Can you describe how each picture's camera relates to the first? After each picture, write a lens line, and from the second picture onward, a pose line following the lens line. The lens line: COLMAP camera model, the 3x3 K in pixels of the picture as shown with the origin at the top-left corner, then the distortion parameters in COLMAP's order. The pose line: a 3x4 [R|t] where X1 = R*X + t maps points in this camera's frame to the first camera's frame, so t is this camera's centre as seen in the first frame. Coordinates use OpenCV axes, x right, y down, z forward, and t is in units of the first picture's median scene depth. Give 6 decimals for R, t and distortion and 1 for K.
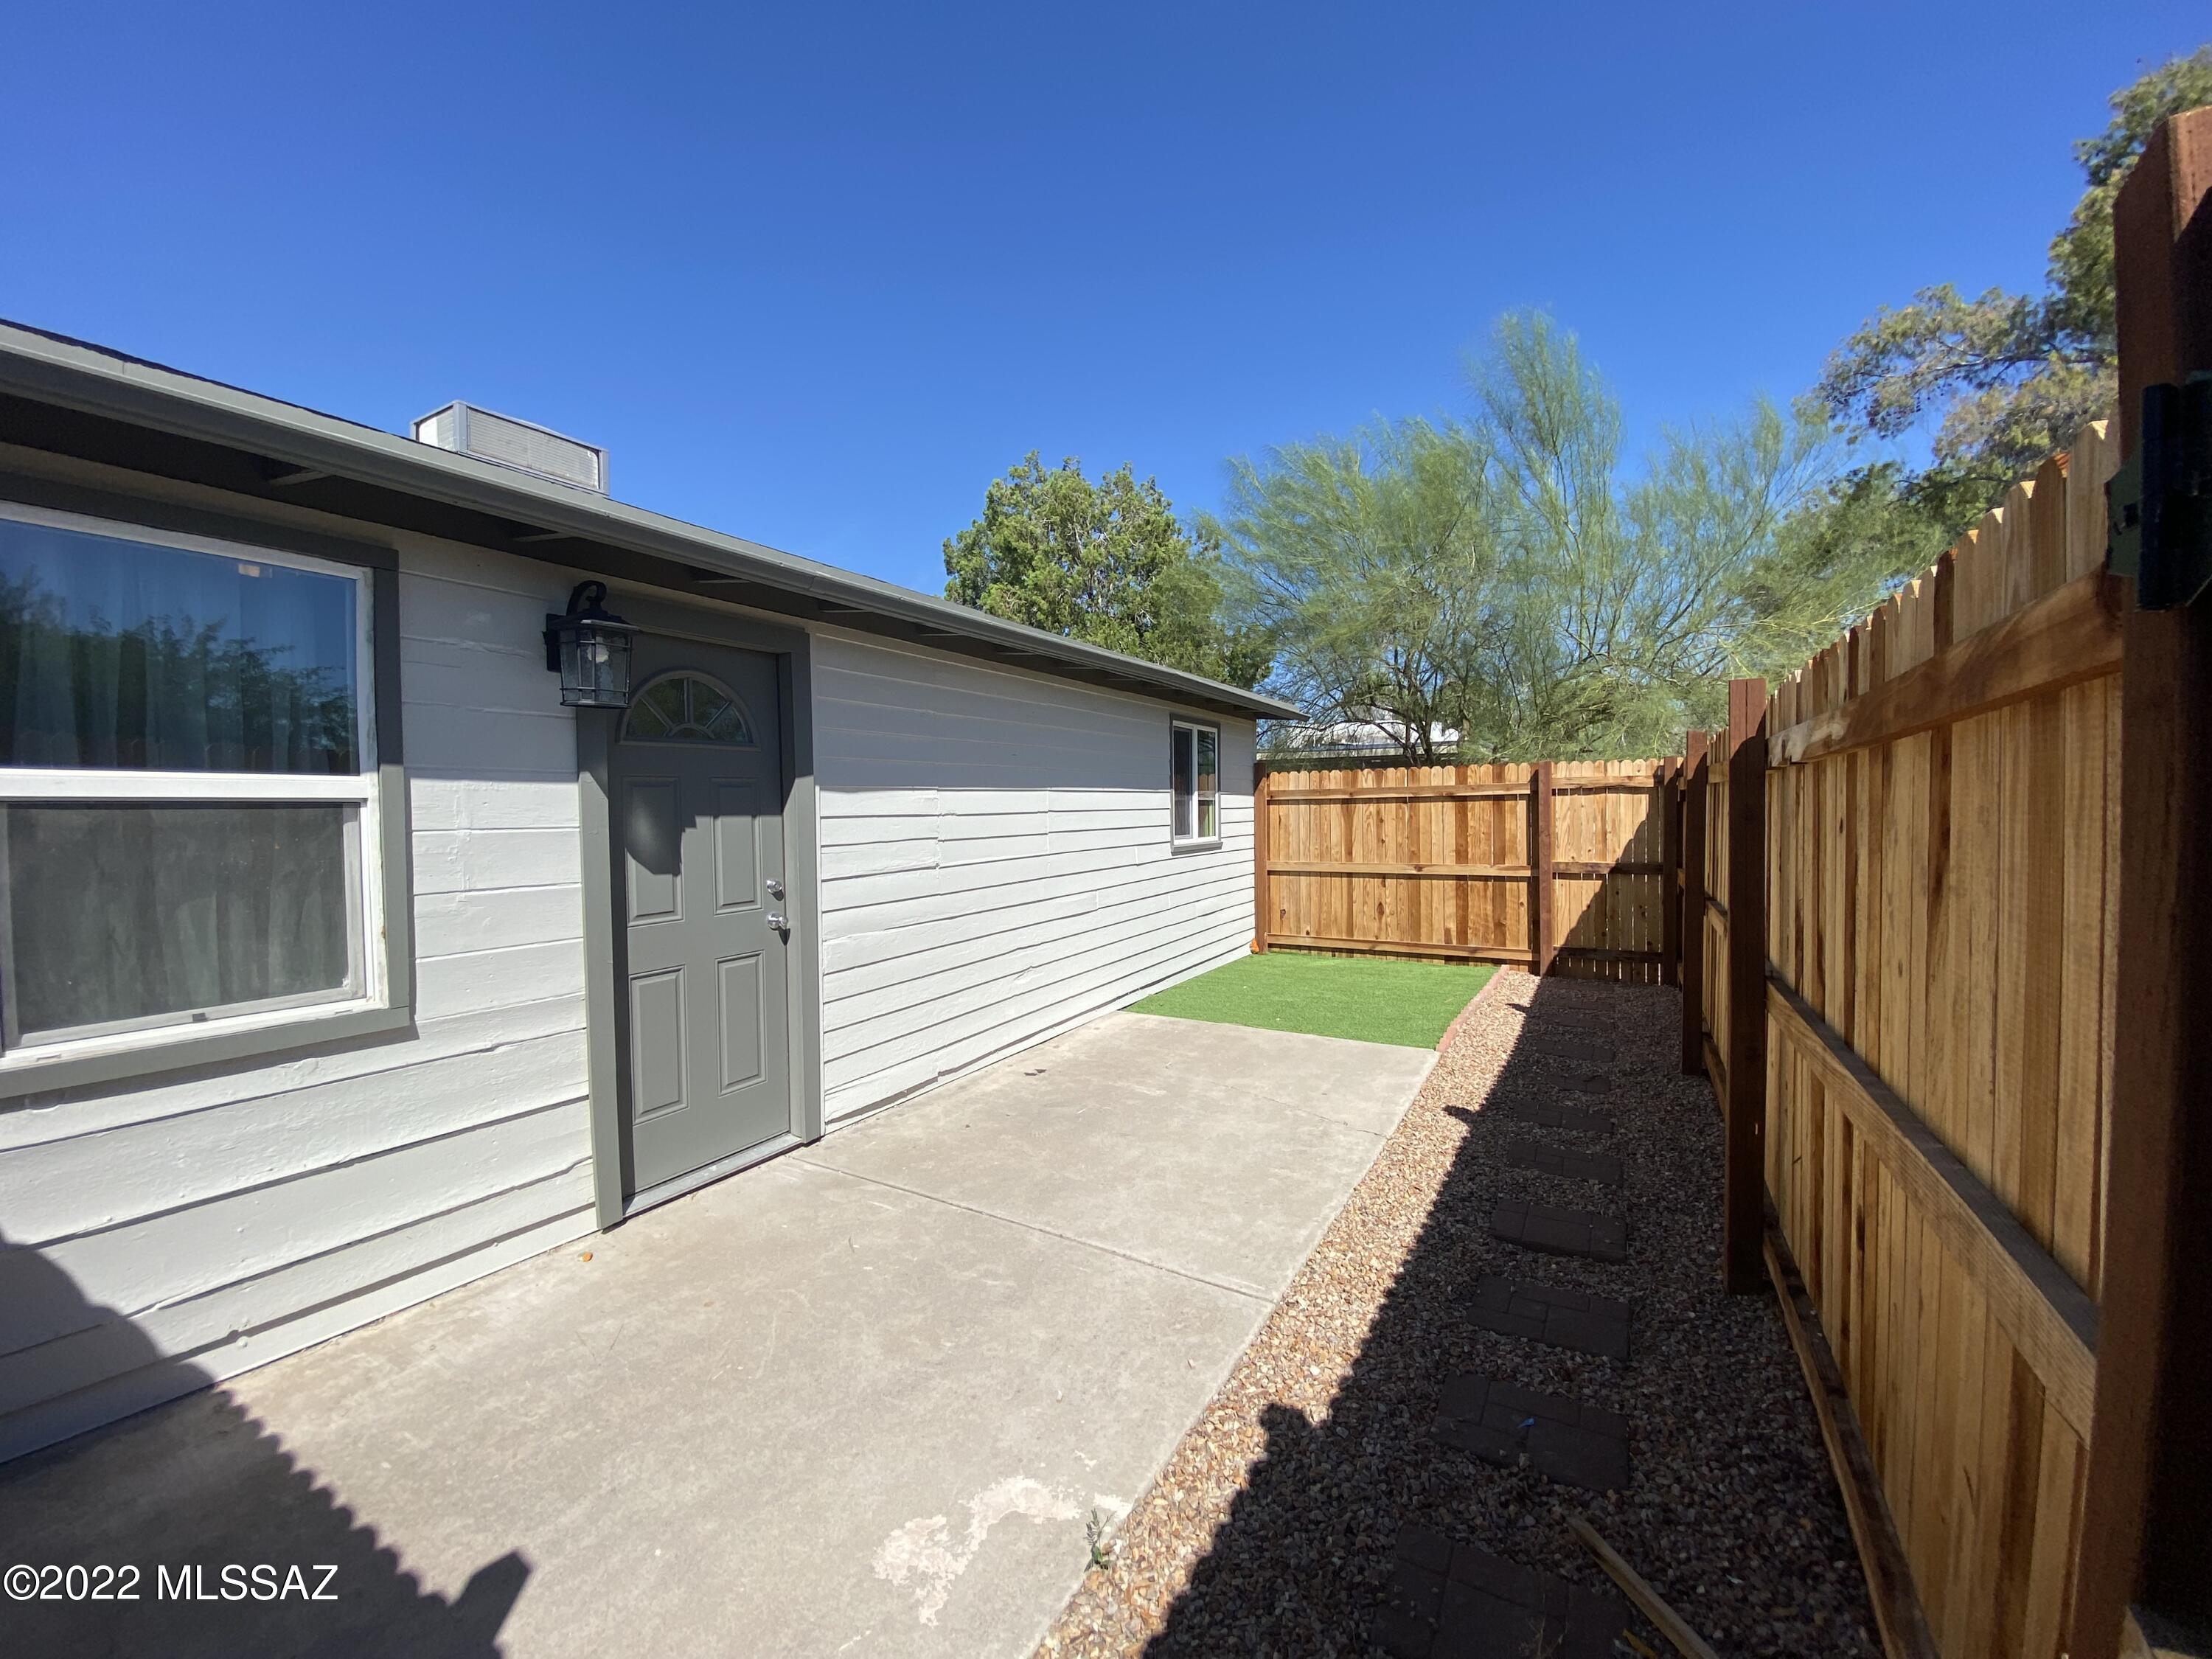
lens RADIAL K [[907.4, 0, 1082.7], [0, 907.4, 835.8], [0, 0, 1]] dist [0.001563, -0.002267]
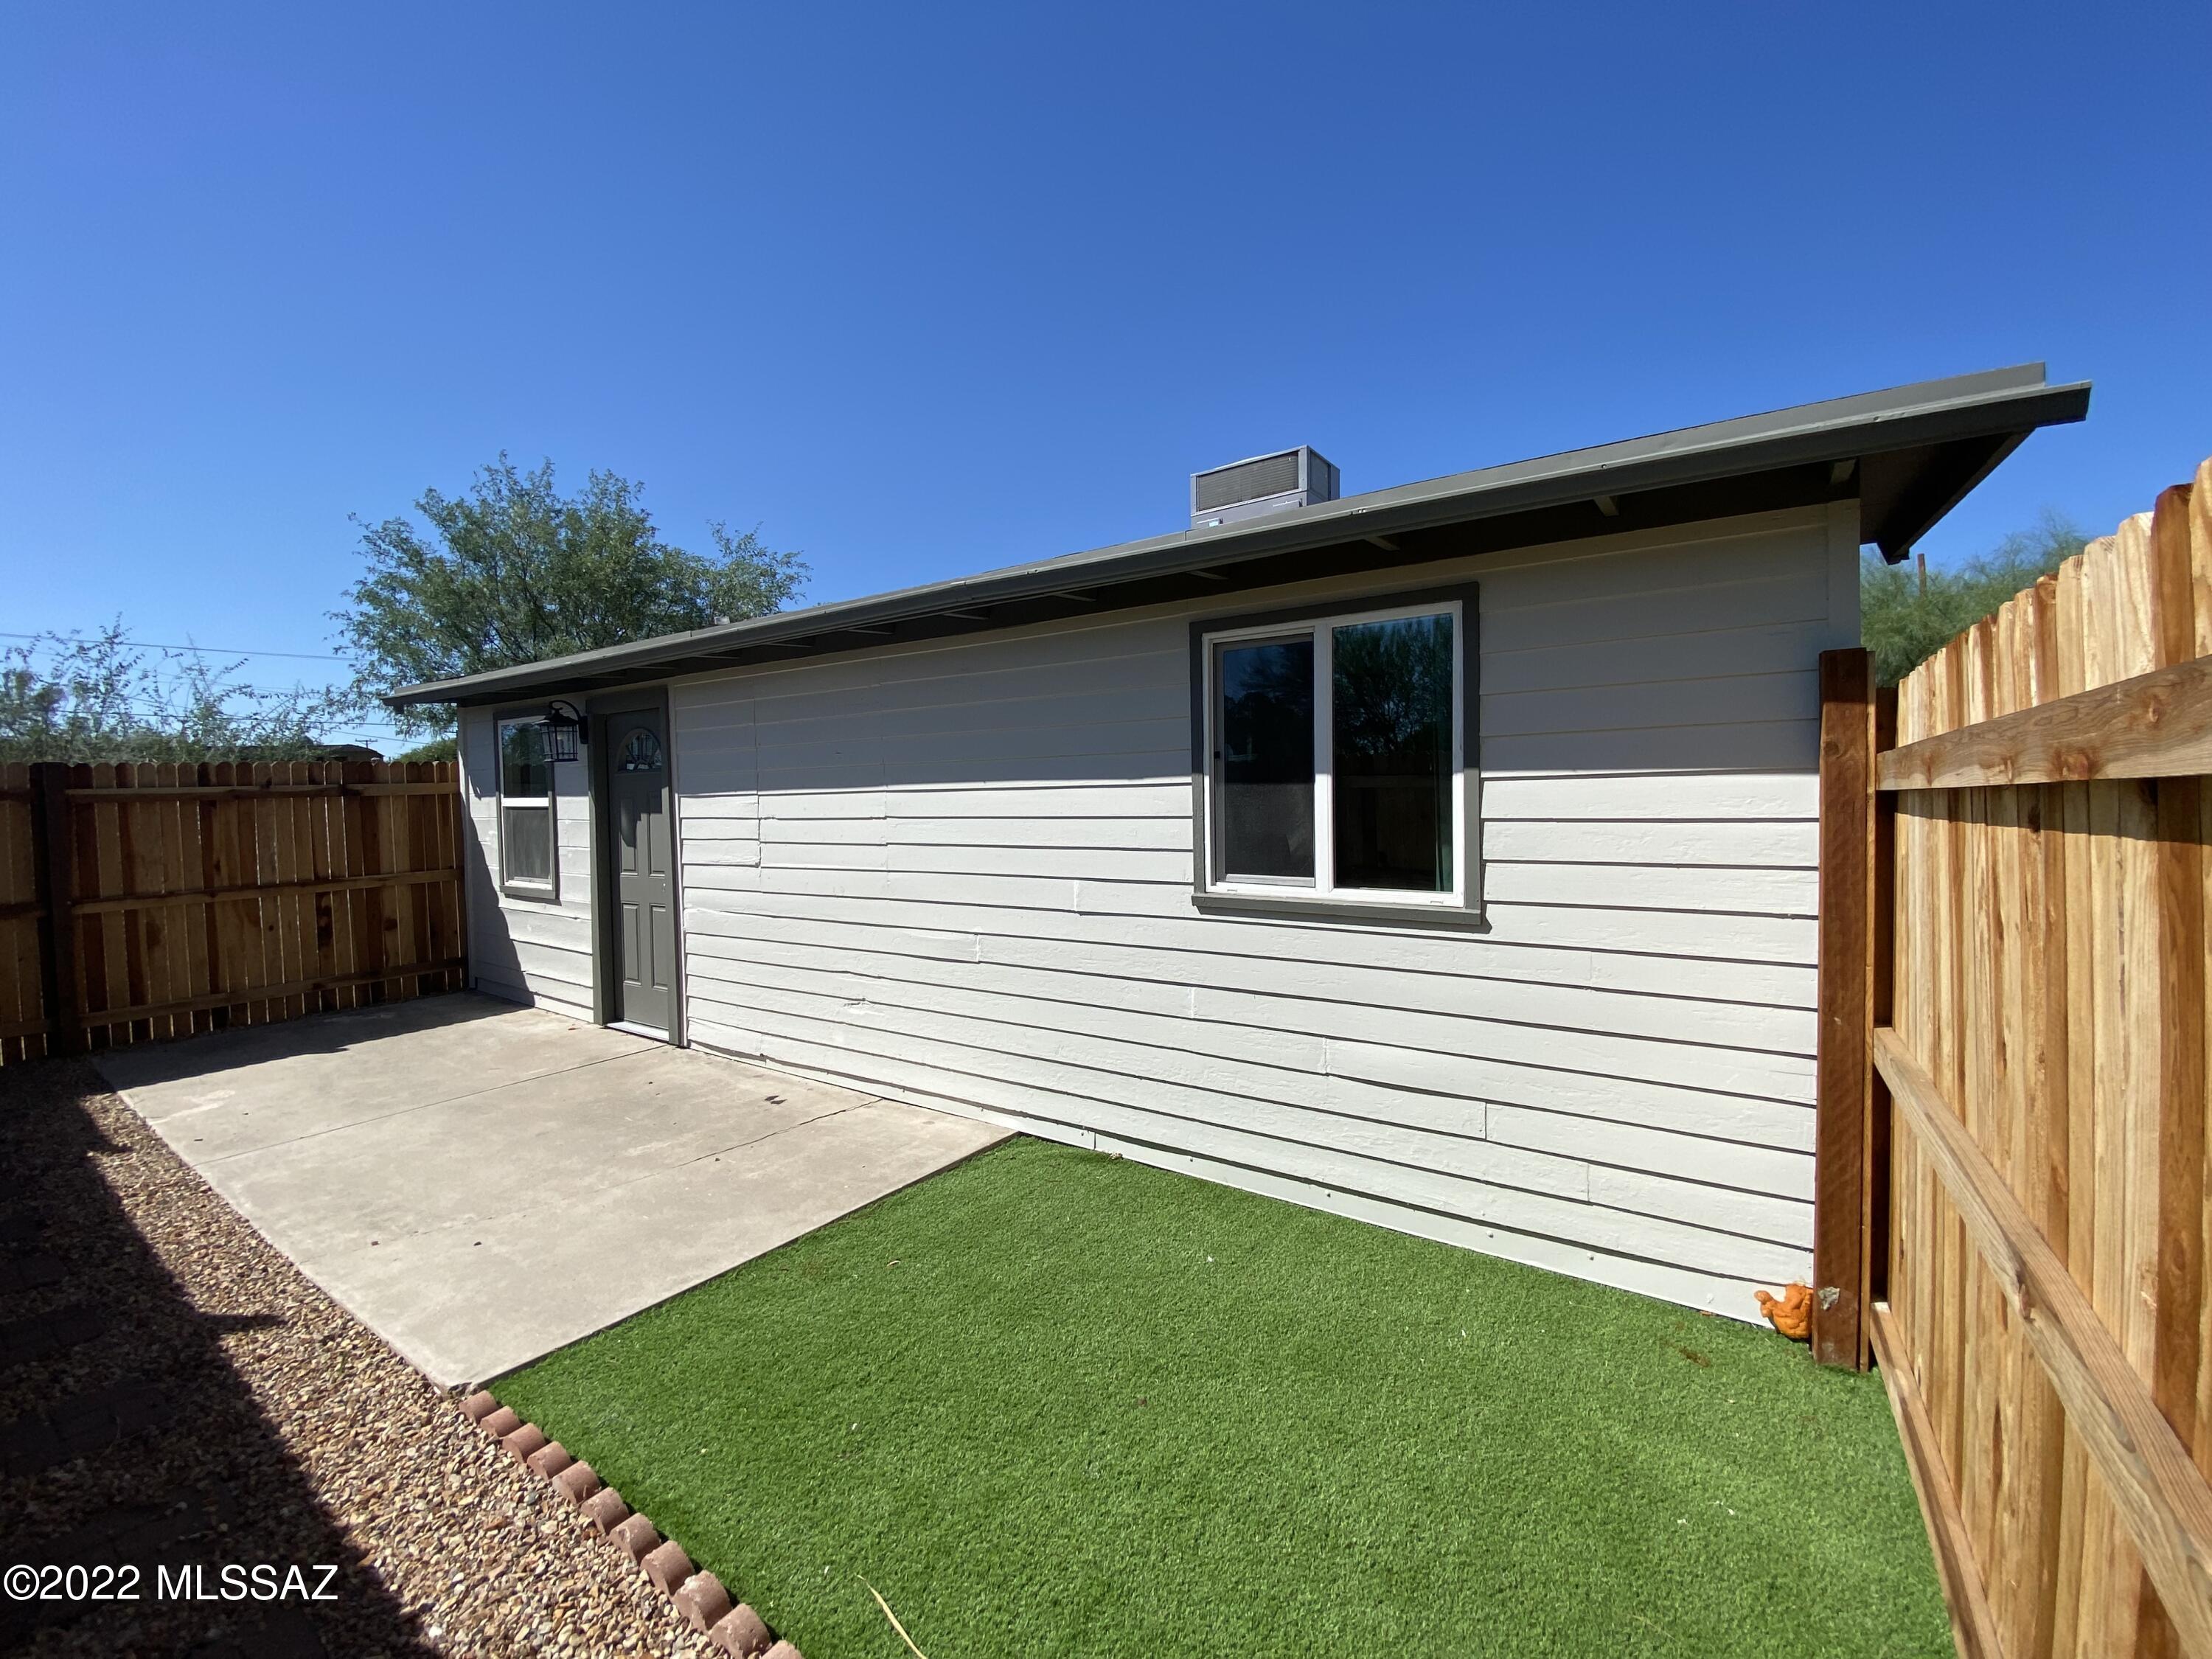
lens RADIAL K [[907.4, 0, 1085.3], [0, 907.4, 814.5], [0, 0, 1]] dist [0.001563, -0.002267]
pose [[-0.081393, 0.044872, -0.995671, 0.904486], [-0.007848, 0.998926, 0.045660, -0.081451], [0.996651, 0.011531, -0.080954, 1.510099]]
